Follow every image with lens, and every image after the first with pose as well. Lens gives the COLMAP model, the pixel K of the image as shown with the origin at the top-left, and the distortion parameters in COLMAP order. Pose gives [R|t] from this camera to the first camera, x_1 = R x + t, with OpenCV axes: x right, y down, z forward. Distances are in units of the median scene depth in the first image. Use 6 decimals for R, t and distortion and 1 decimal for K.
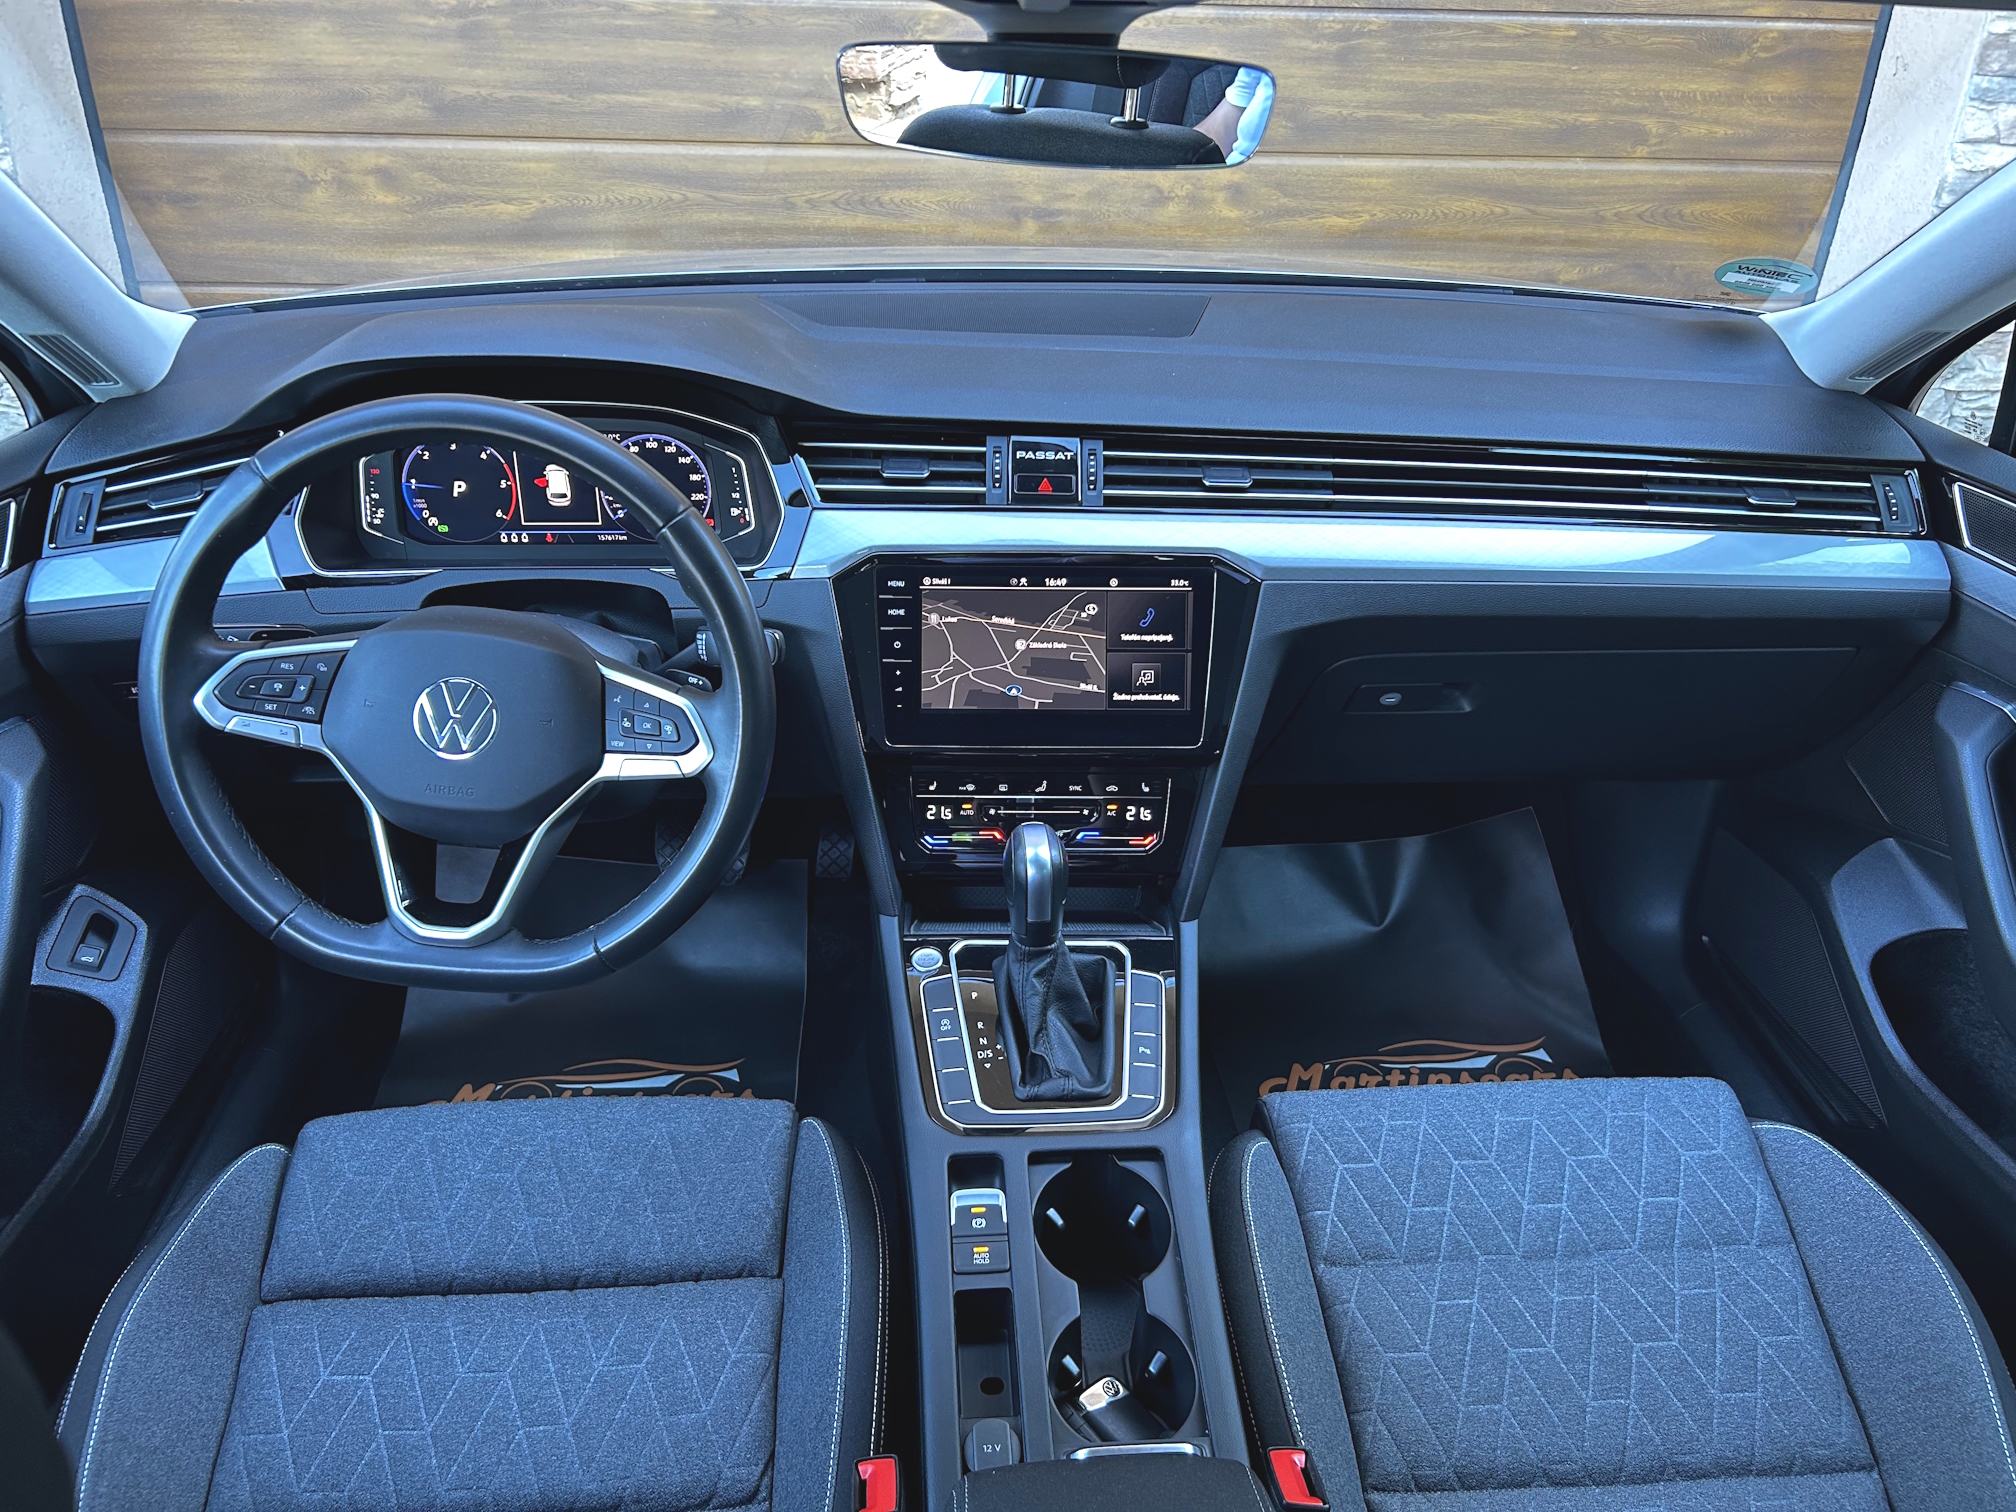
lens RADIAL K [[1480.5, 0, 992.4], [0, 1480.5, 755.6], [0, 0, 1]] dist [0.068901, -0.082242]
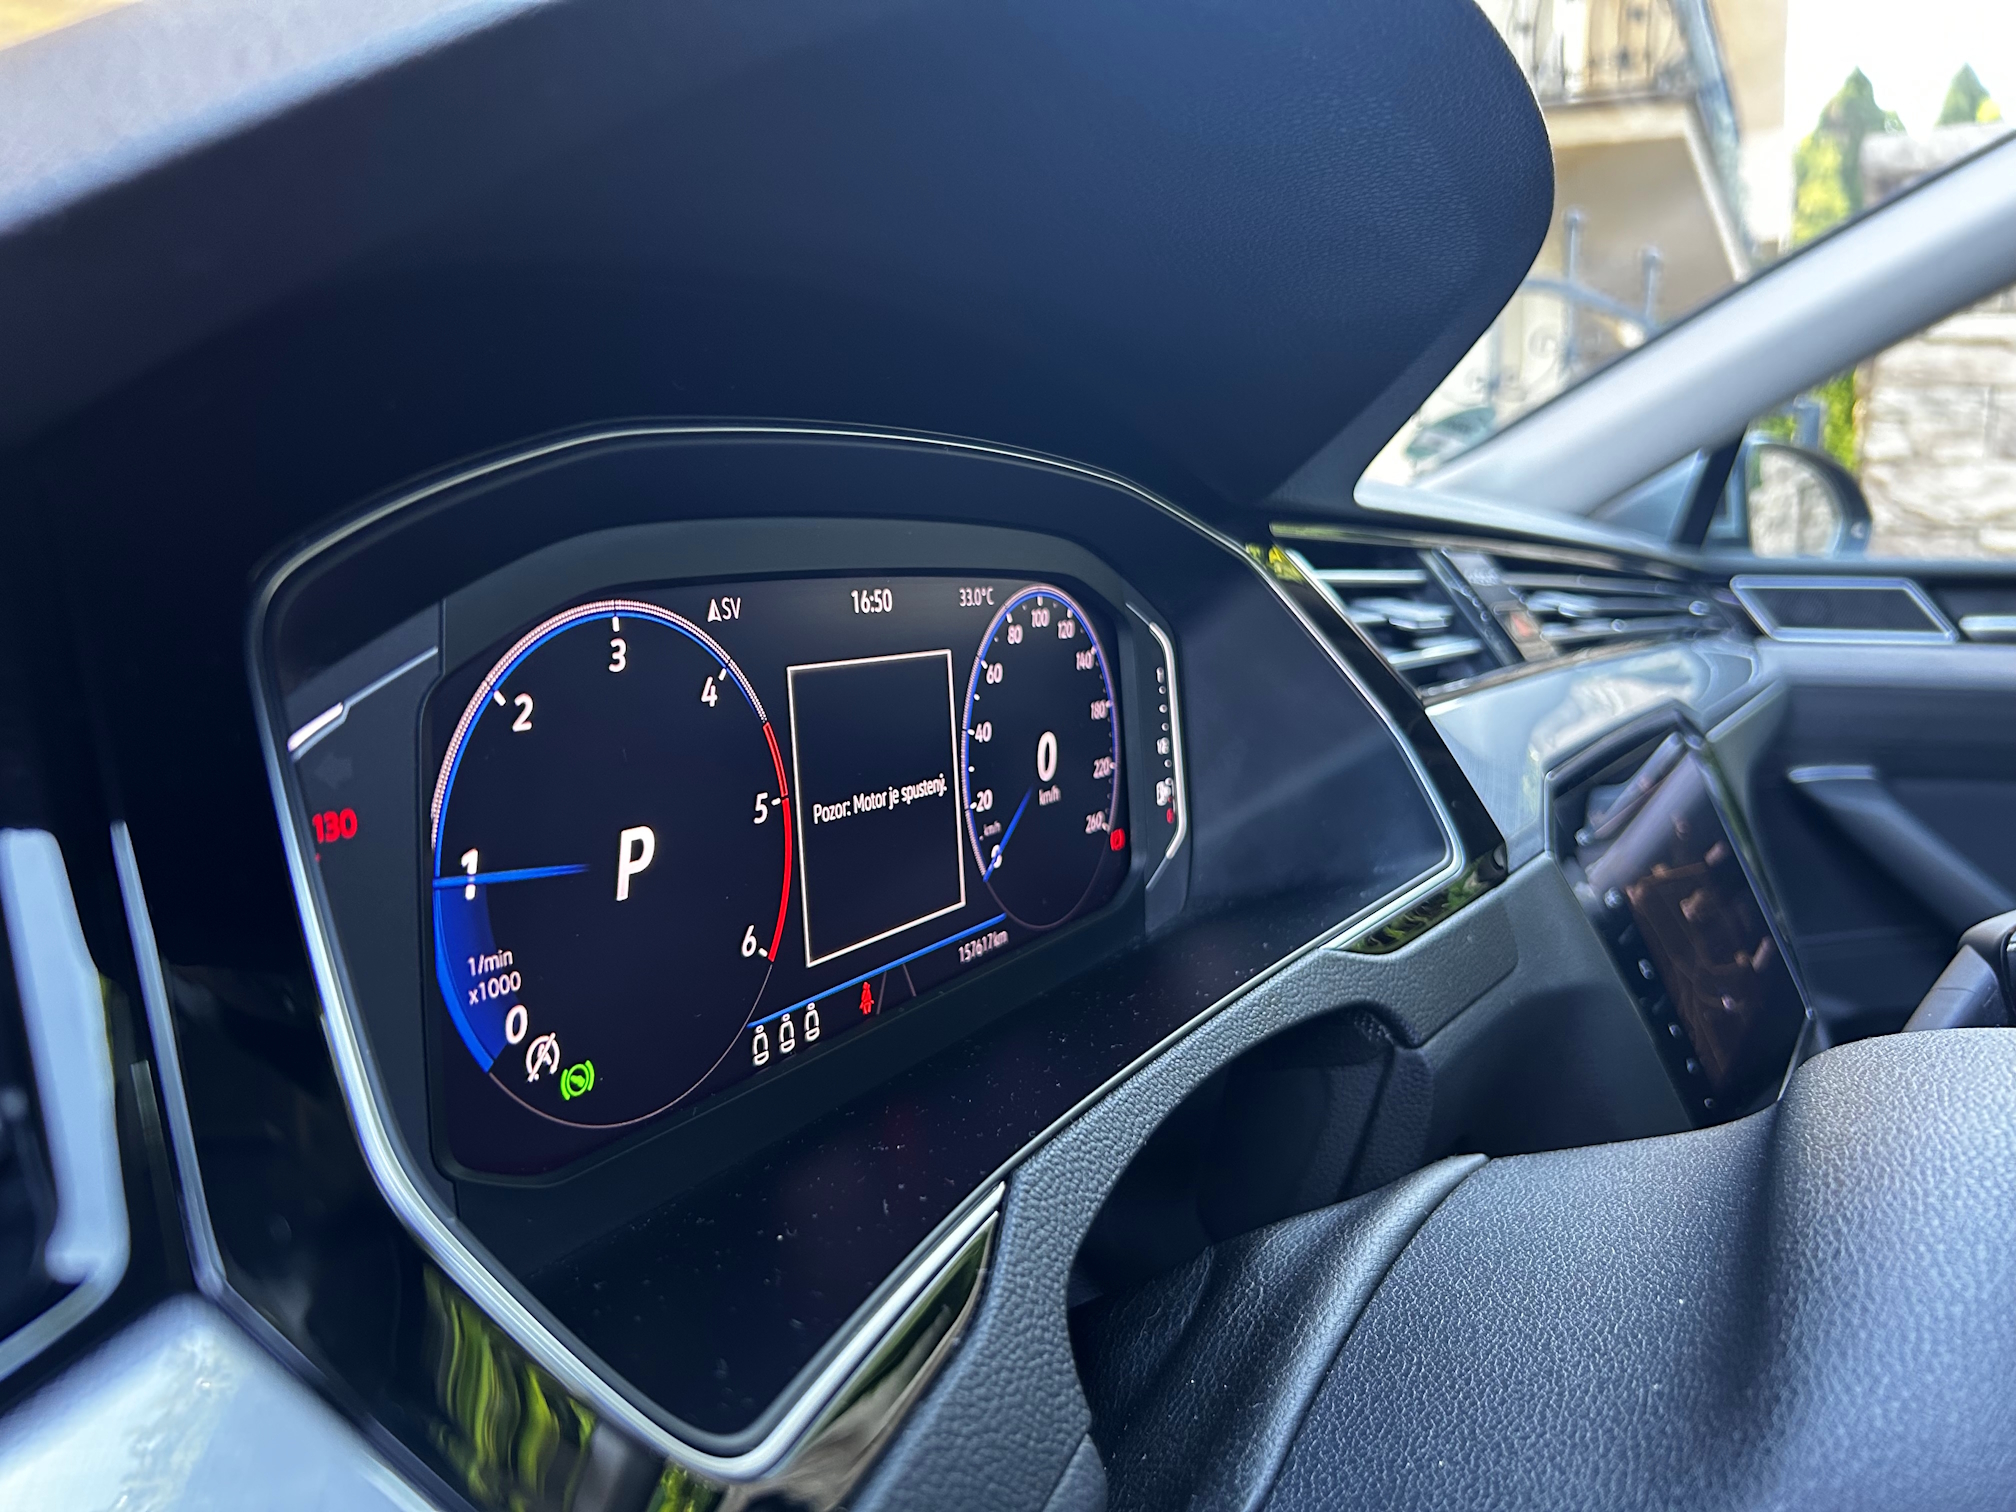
lens RADIAL K [[1512.0, 0, 999.0], [0, 1512.0, 752.4], [0, 0, 1]] dist [0.006154, -0.009858]
pose [[0.529328, -0.123192, 0.839426, -0.524299], [0.415320, 0.900374, -0.129757, -0.148678], [-0.739812, 0.417314, 0.527757, 0.873695]]
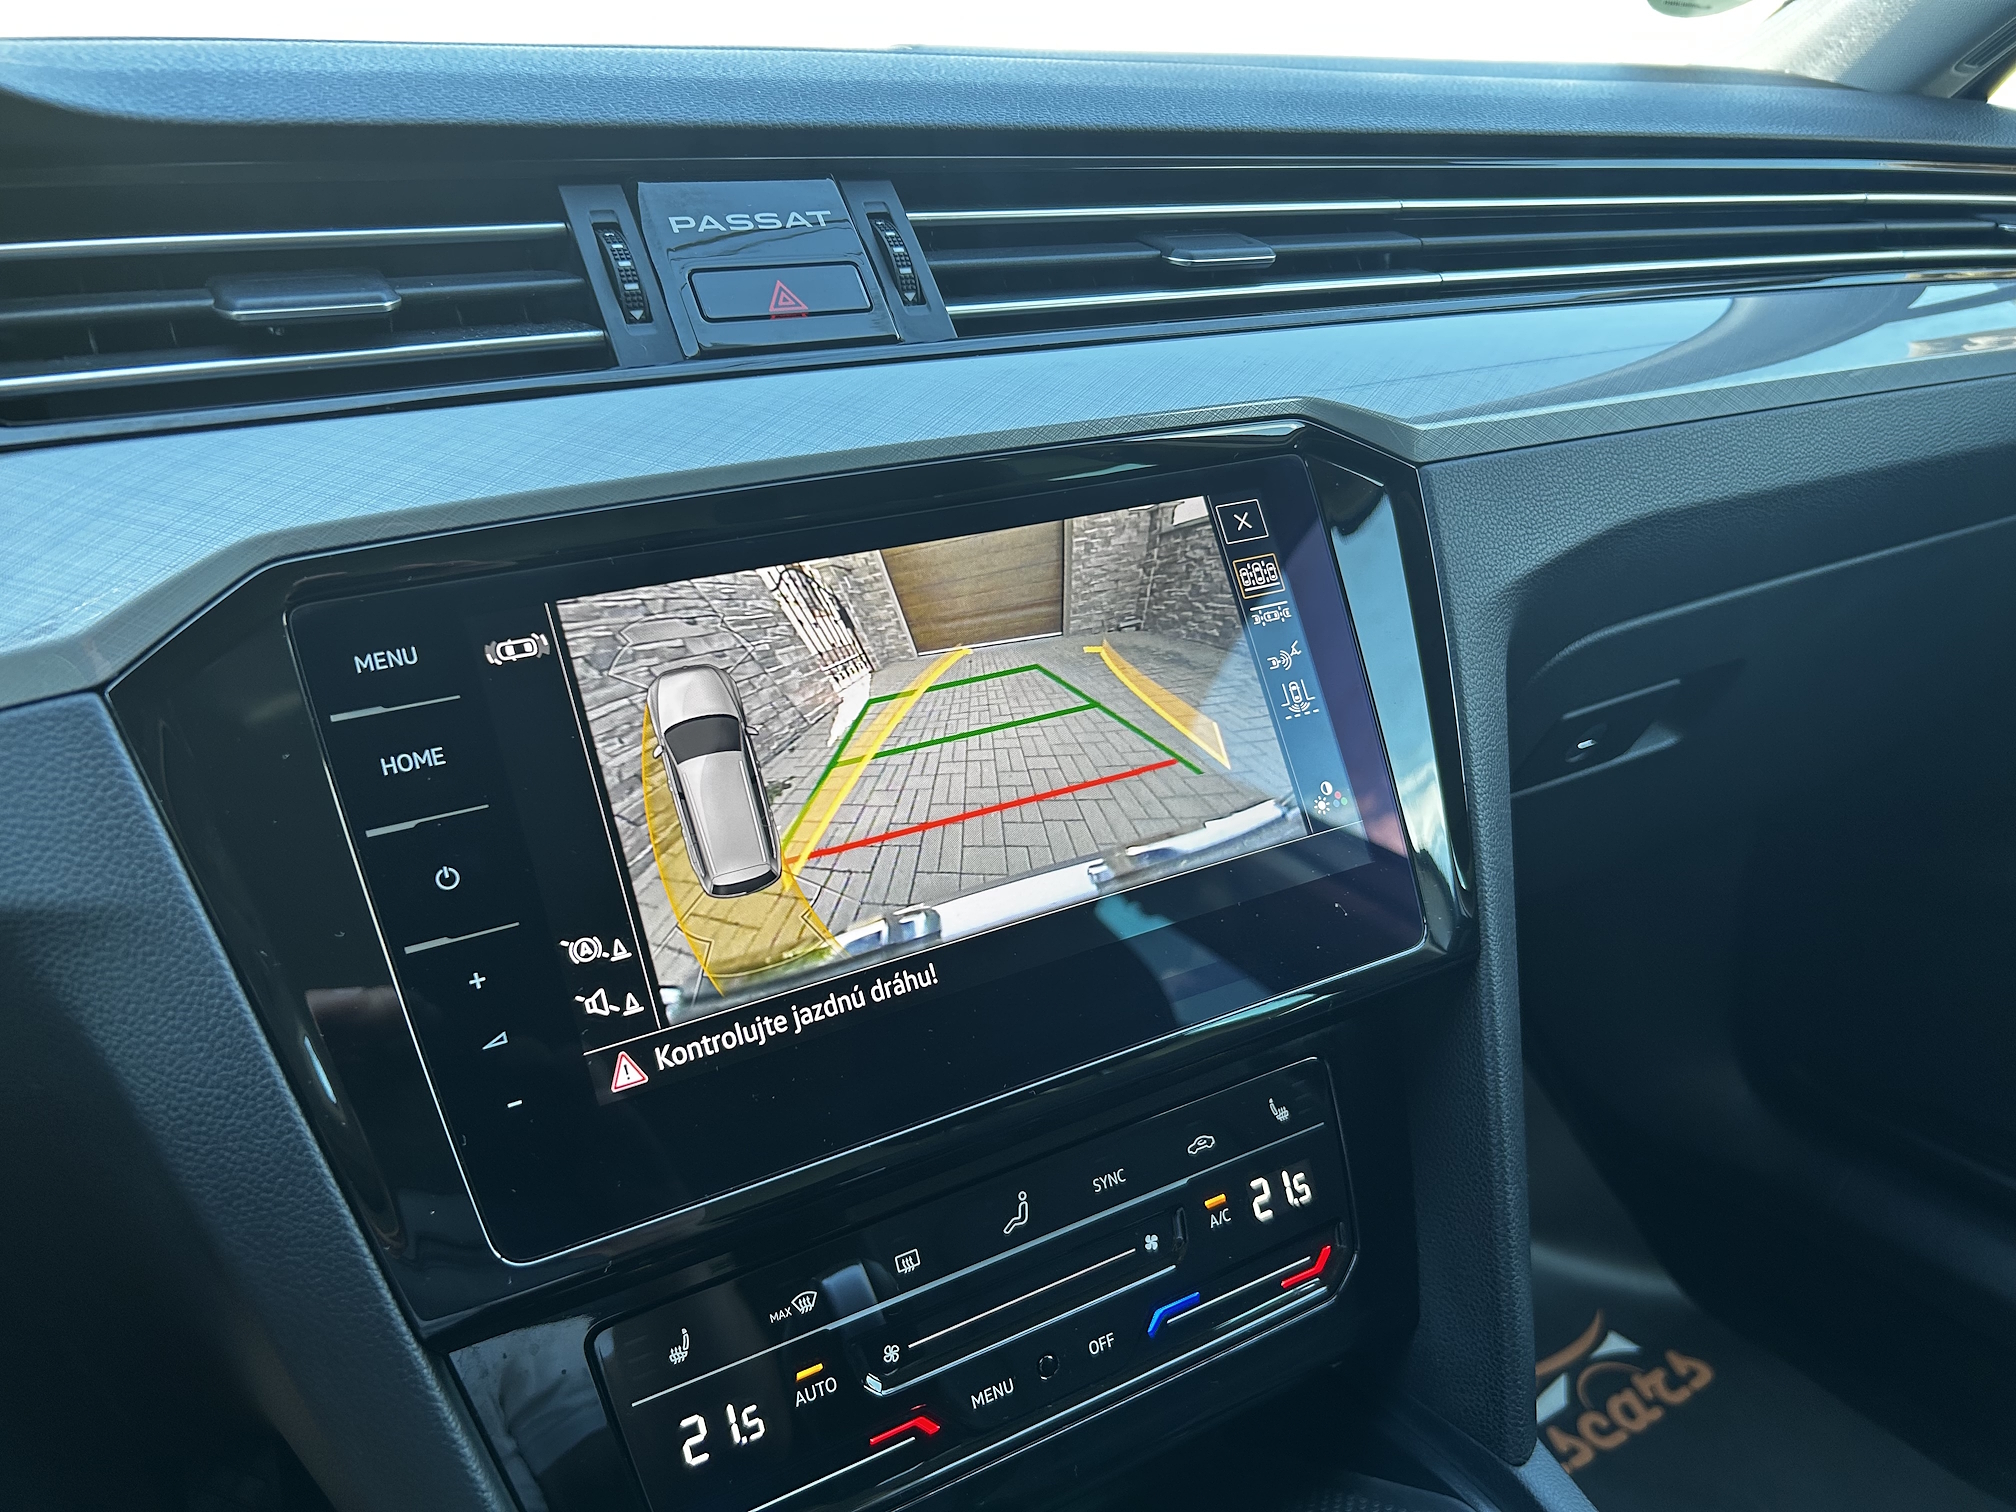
lens RADIAL K [[1543.3, 0, 1002.8], [0, 1543.3, 766.8], [0, 0, 1]] dist [0.004665, -0.006666]
pose [[0.873053, -0.219426, 0.435466, -0.093006], [0.292473, 0.950204, -0.107574, -0.035366], [-0.390177, 0.221280, 0.893754, 0.709800]]
